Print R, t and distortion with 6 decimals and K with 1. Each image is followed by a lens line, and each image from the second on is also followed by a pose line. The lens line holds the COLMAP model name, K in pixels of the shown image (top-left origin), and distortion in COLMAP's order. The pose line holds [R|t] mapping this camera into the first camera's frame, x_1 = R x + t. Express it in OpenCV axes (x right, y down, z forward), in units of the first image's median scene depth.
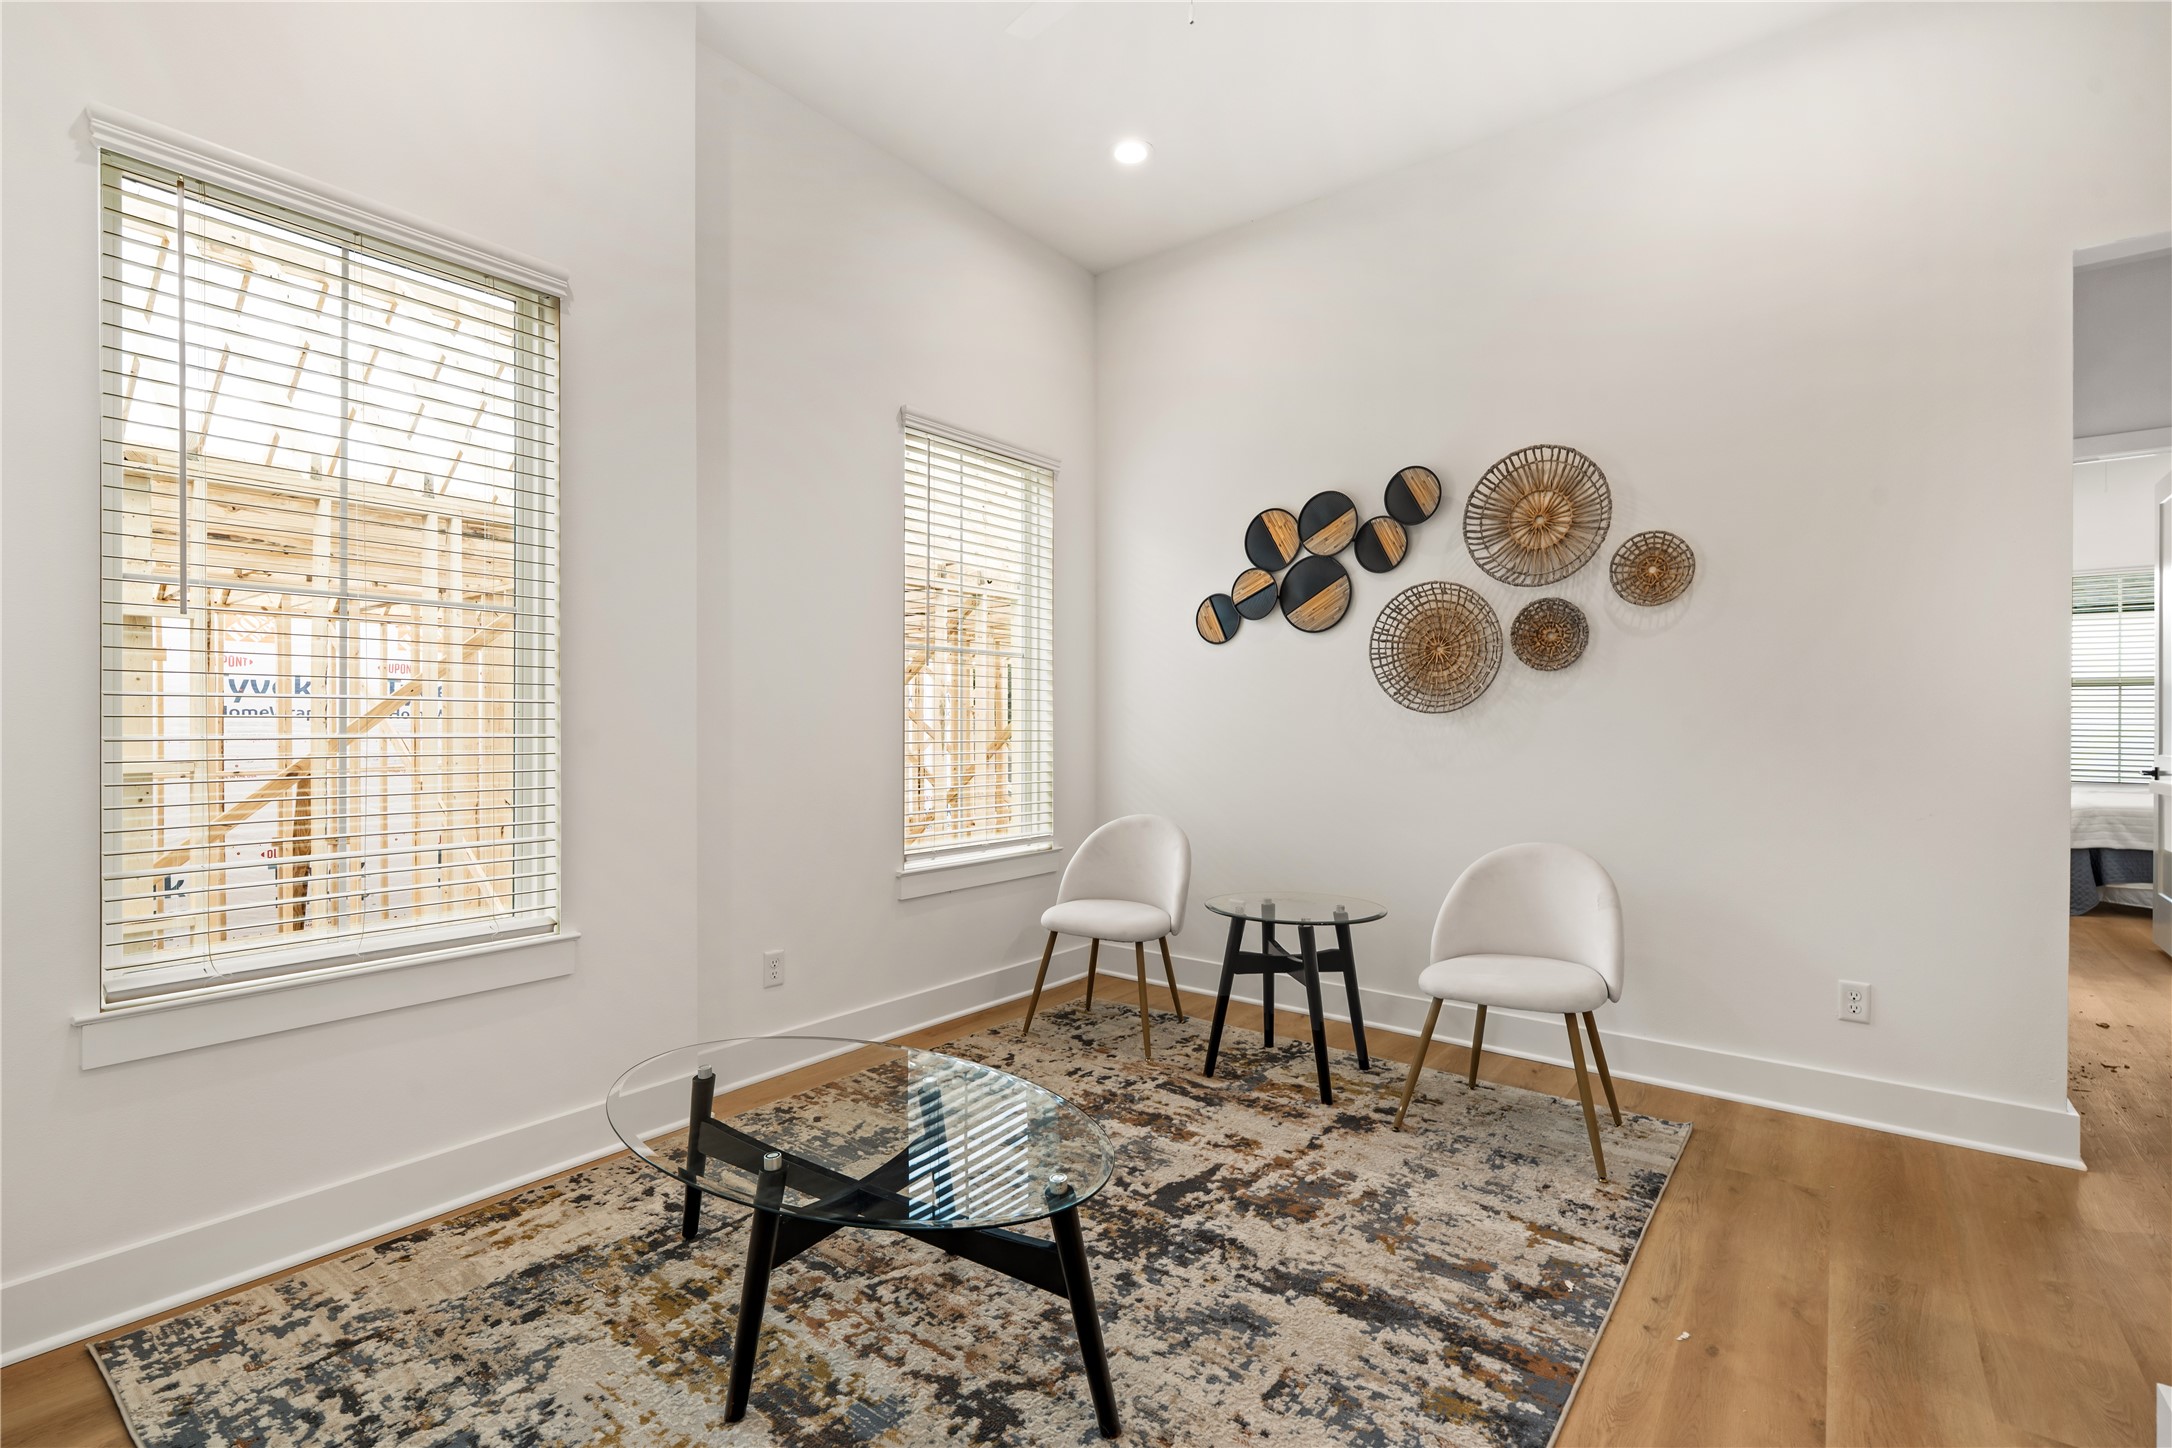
lens RADIAL K [[980.1, 0, 1084.9], [0, 980.1, 729.1], [0, 0, 1]] dist [-0.007676, 0.004032]
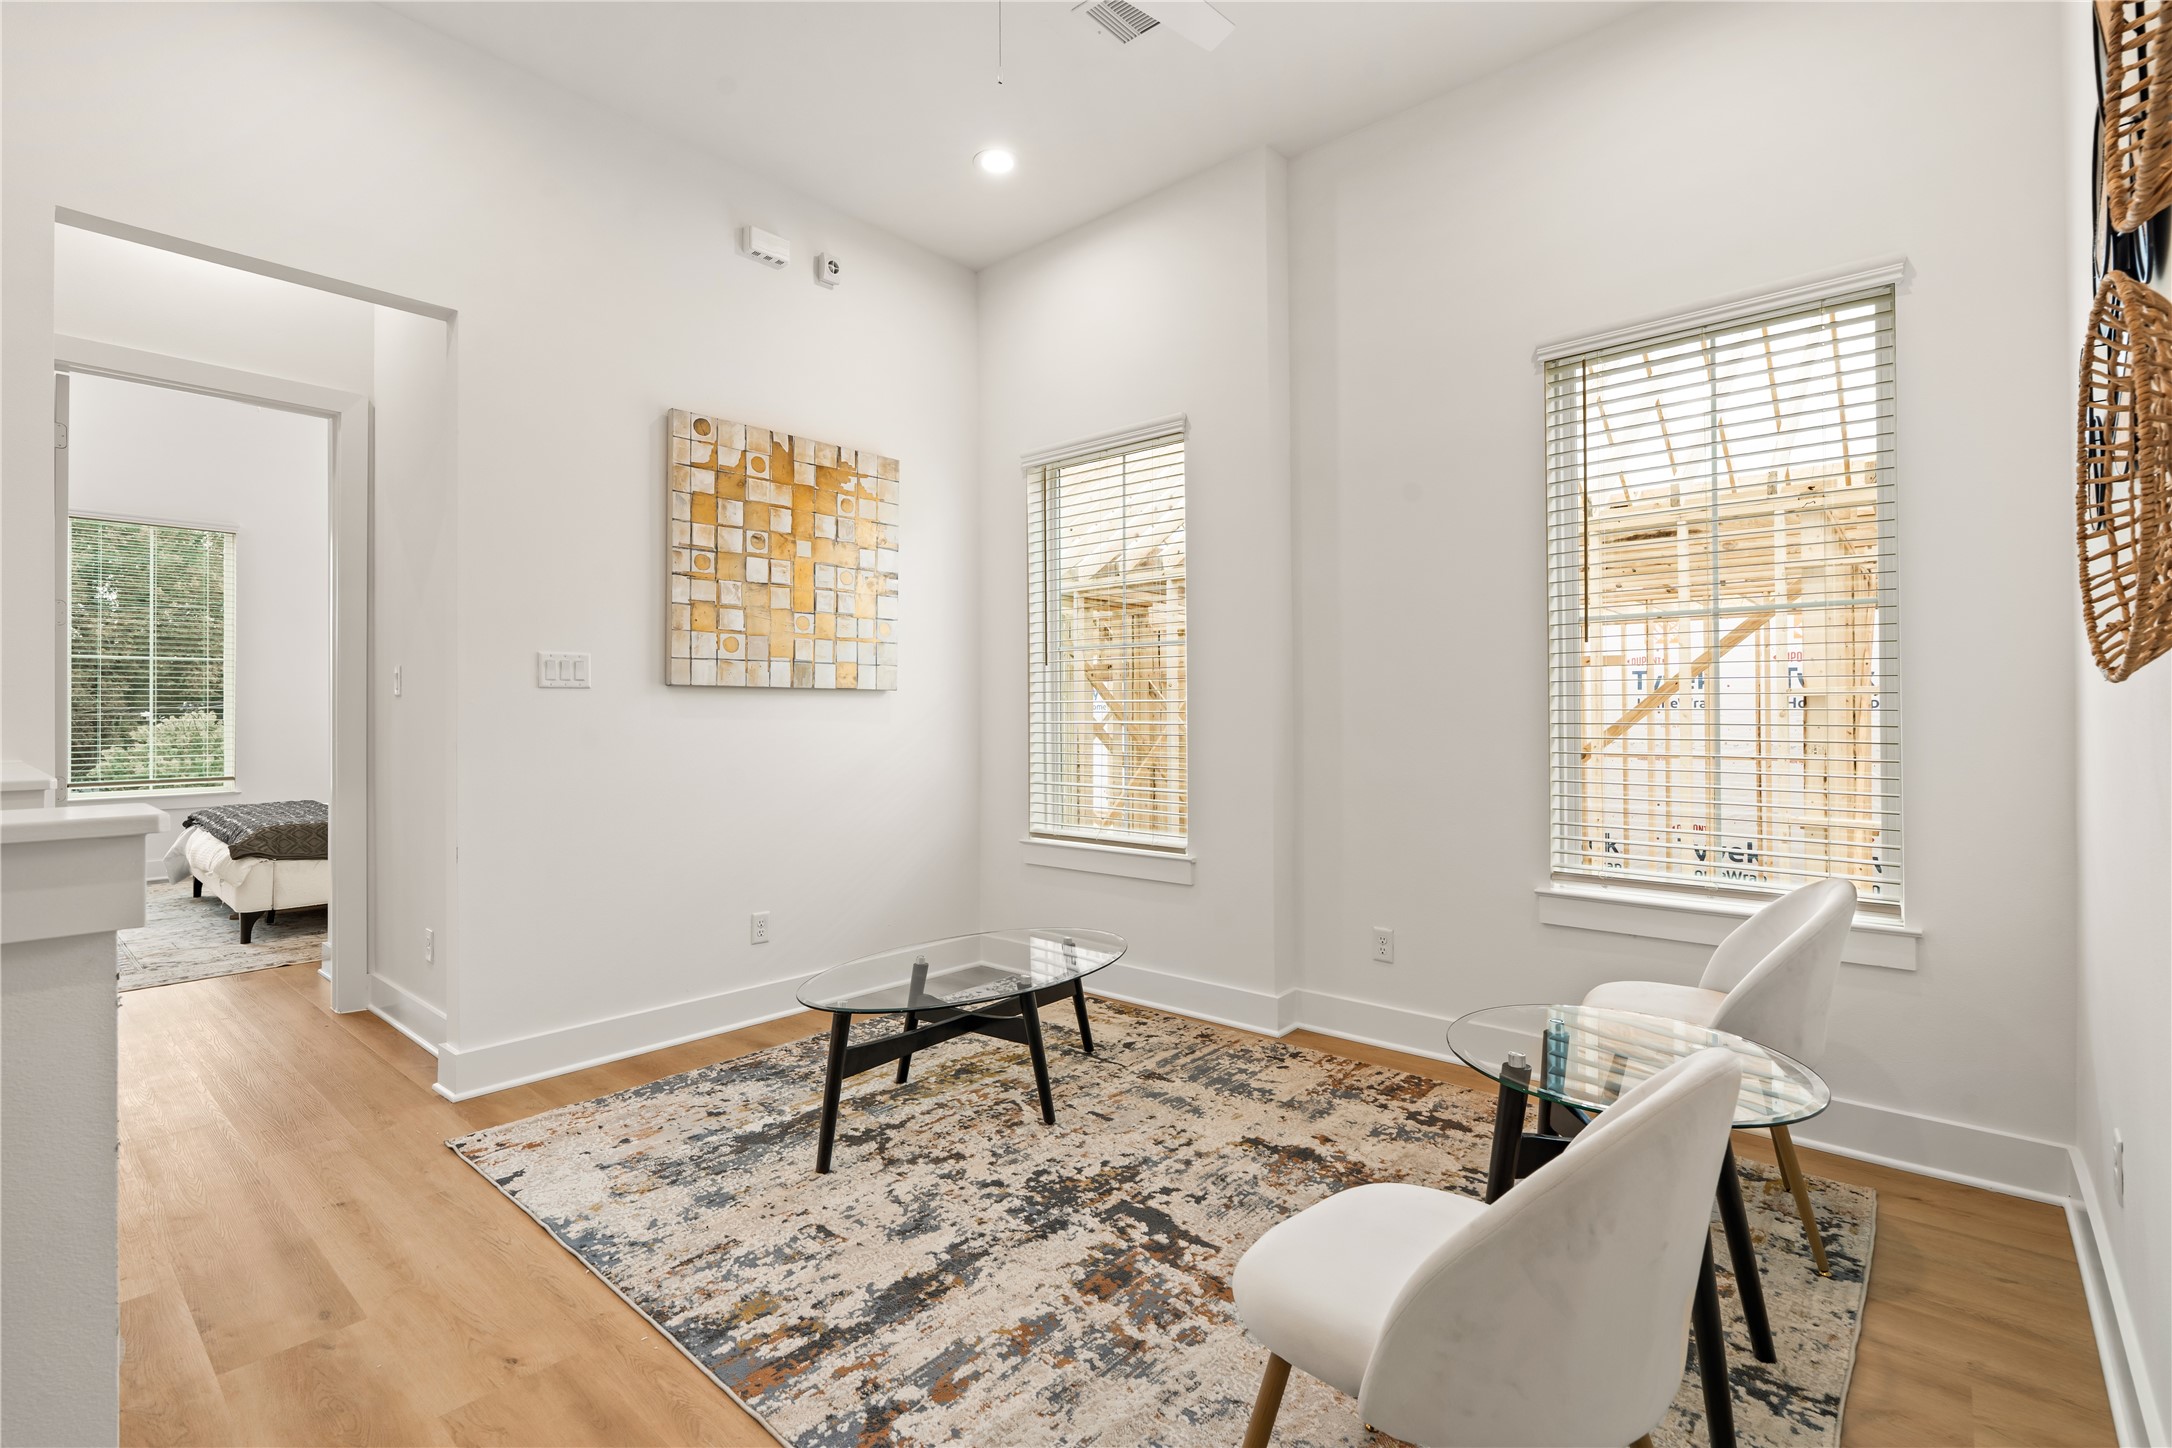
lens RADIAL K [[980.1, 0, 1084.2], [0, 980.1, 713.7], [0, 0, 1]] dist [-0.007676, 0.004032]
pose [[-0.052735, -0.002124, -0.998606, 1.158398], [-0.009491, 0.999954, -0.001625, -0.003958], [0.998563, 0.009392, -0.052753, 1.110549]]
